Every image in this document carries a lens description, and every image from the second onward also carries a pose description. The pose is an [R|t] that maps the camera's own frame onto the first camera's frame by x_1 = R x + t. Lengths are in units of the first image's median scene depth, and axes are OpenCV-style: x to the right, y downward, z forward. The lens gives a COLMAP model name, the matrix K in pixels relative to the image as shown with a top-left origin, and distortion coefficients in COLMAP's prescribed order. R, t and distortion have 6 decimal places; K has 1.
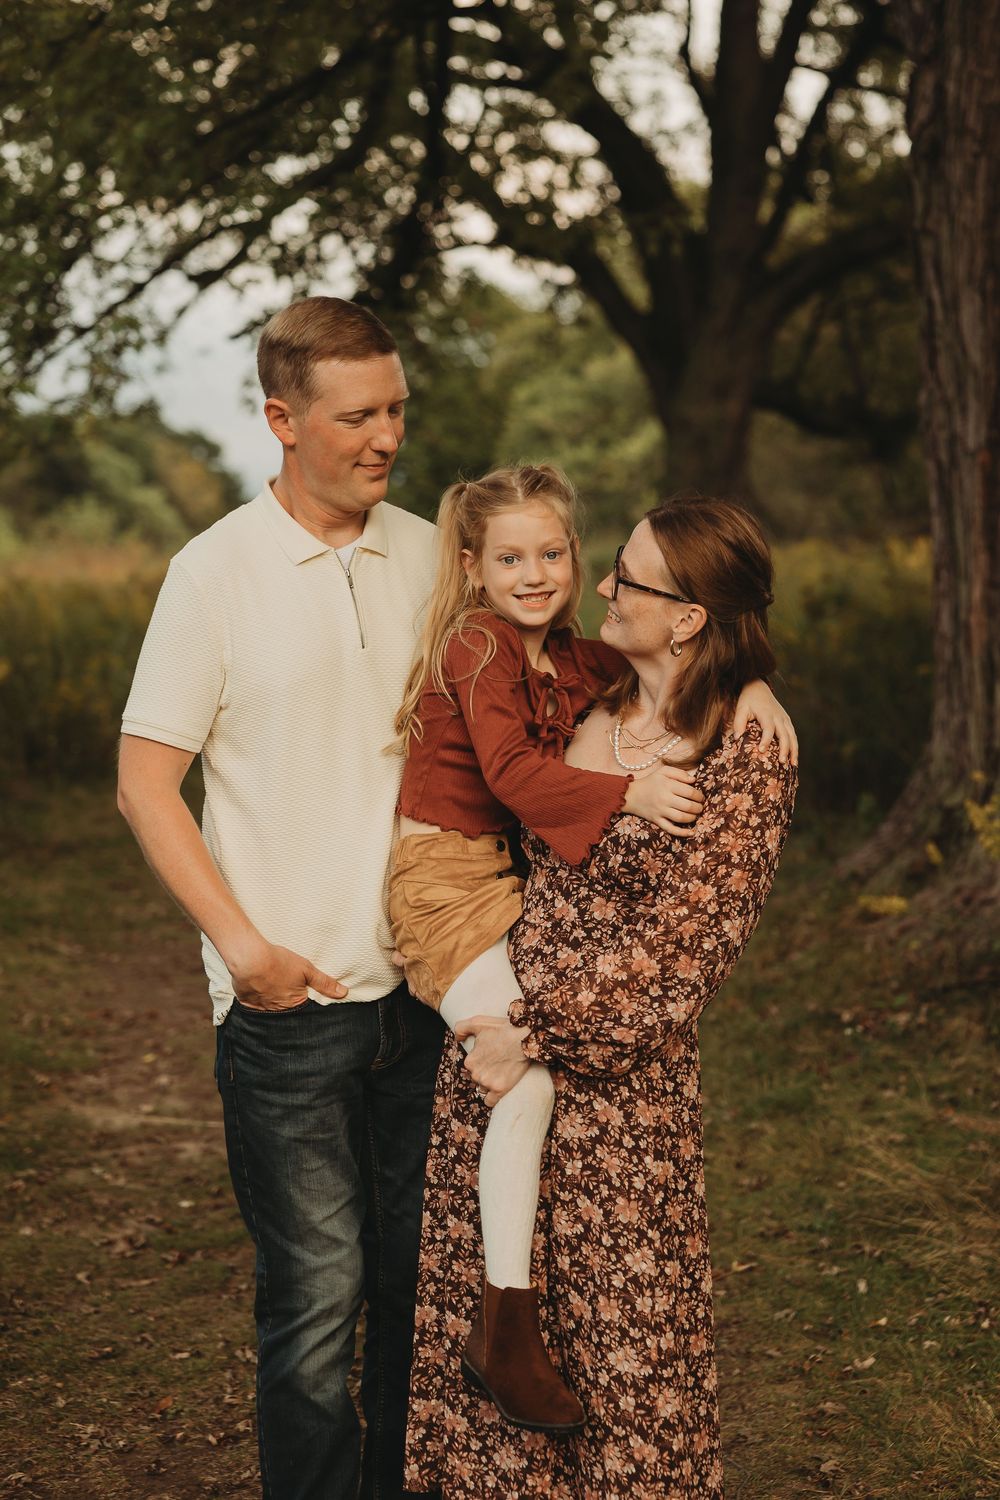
lens RADIAL K [[2786.9, 0, 507.2], [0, 2786.9, 717.8], [0, 0, 1]] dist [0.051356, 0.000000]
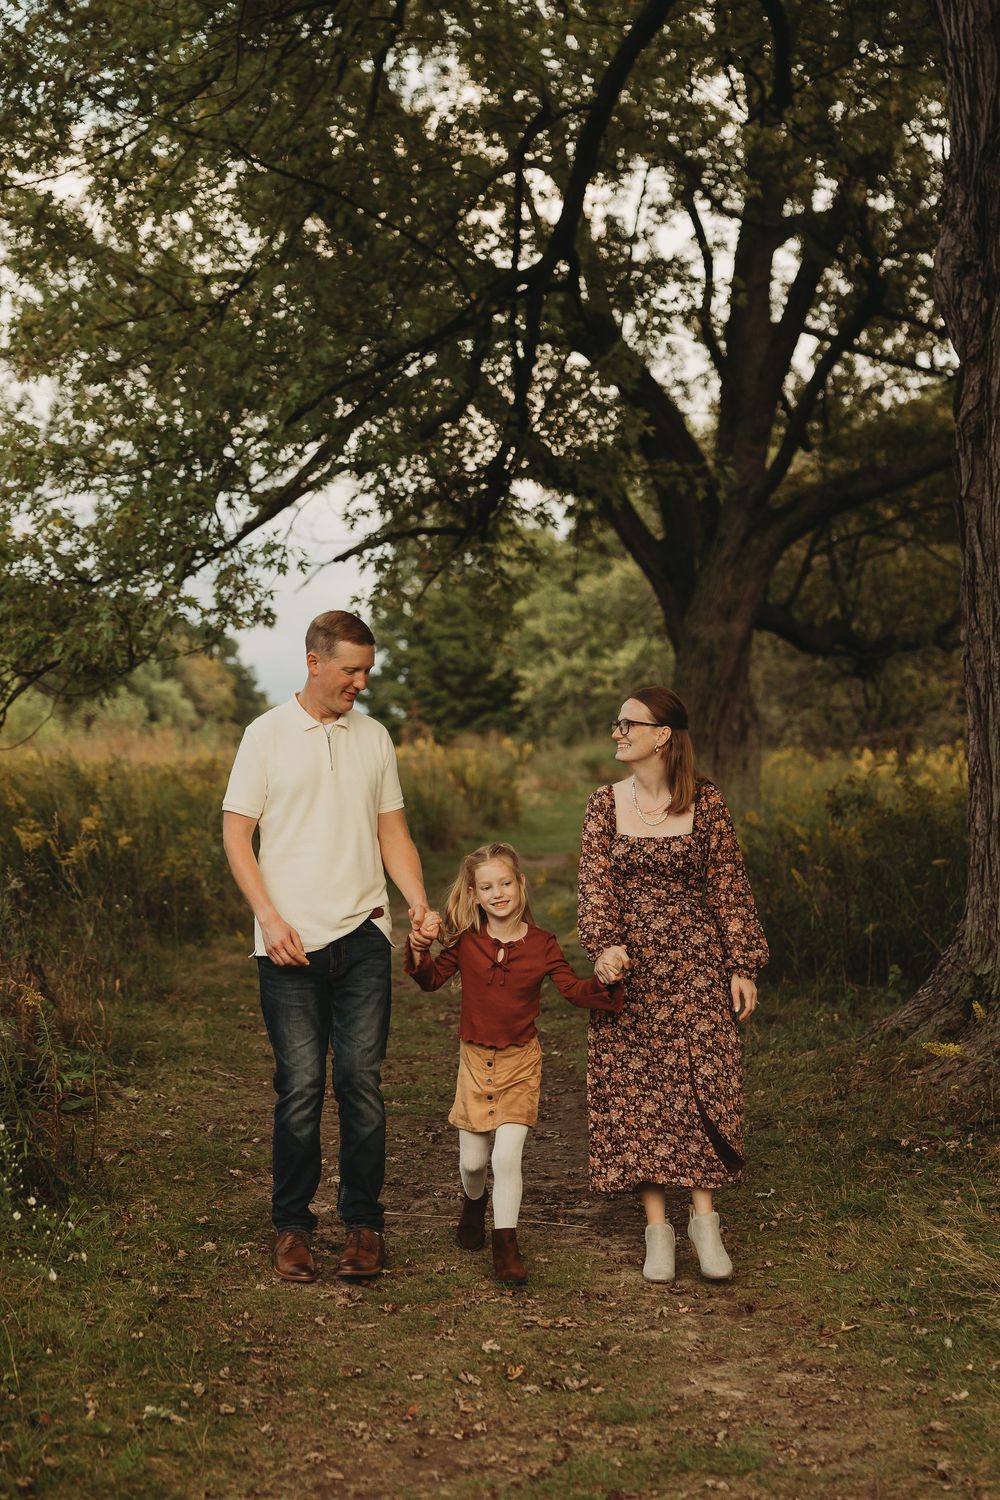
lens RADIAL K [[2566.4, 0, 510.6], [0, 2566.4, 758.0], [0, 0, 1]] dist [0.045656, 0.000000]
pose [[0.999507, 0.030895, 0.005587, -0.054620], [-0.030535, 0.997968, -0.055930, 0.007208], [-0.007304, 0.055732, 0.998419, -0.111364]]
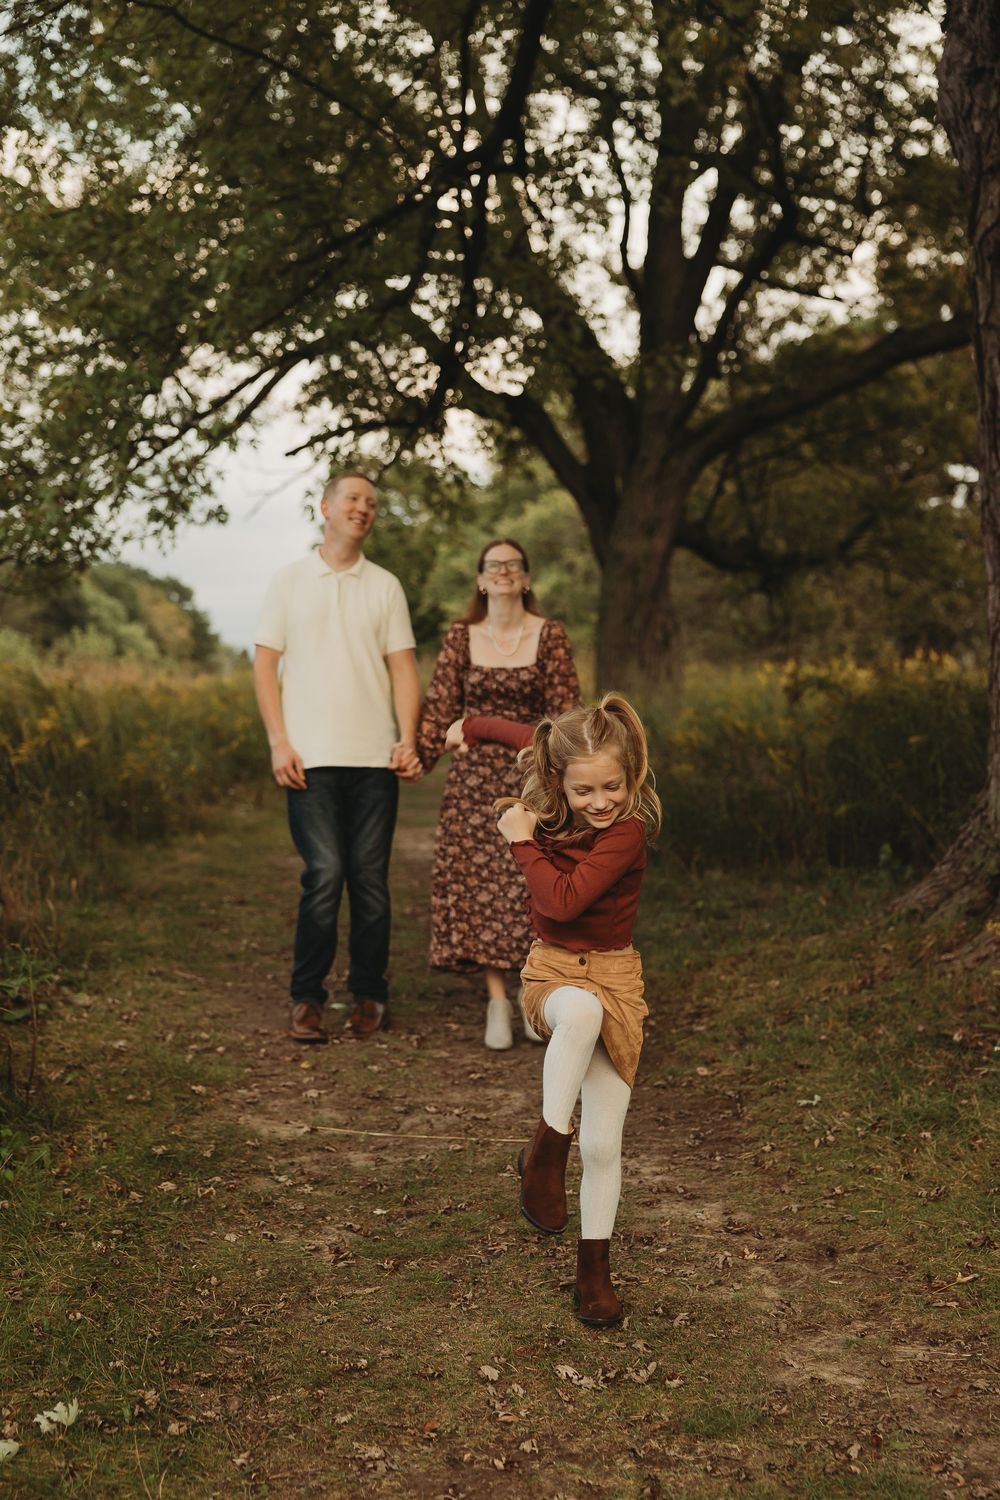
lens RADIAL K [[2252.0, 0, 478.7], [0, 2252.0, 745.4], [0, 0, 1]] dist [0.019623, 0.000000]
pose [[0.999657, 0.008921, 0.024612, -0.075372], [-0.008192, 0.999529, -0.029579, 0.020186], [-0.024864, 0.029367, 0.999259, 0.124161]]
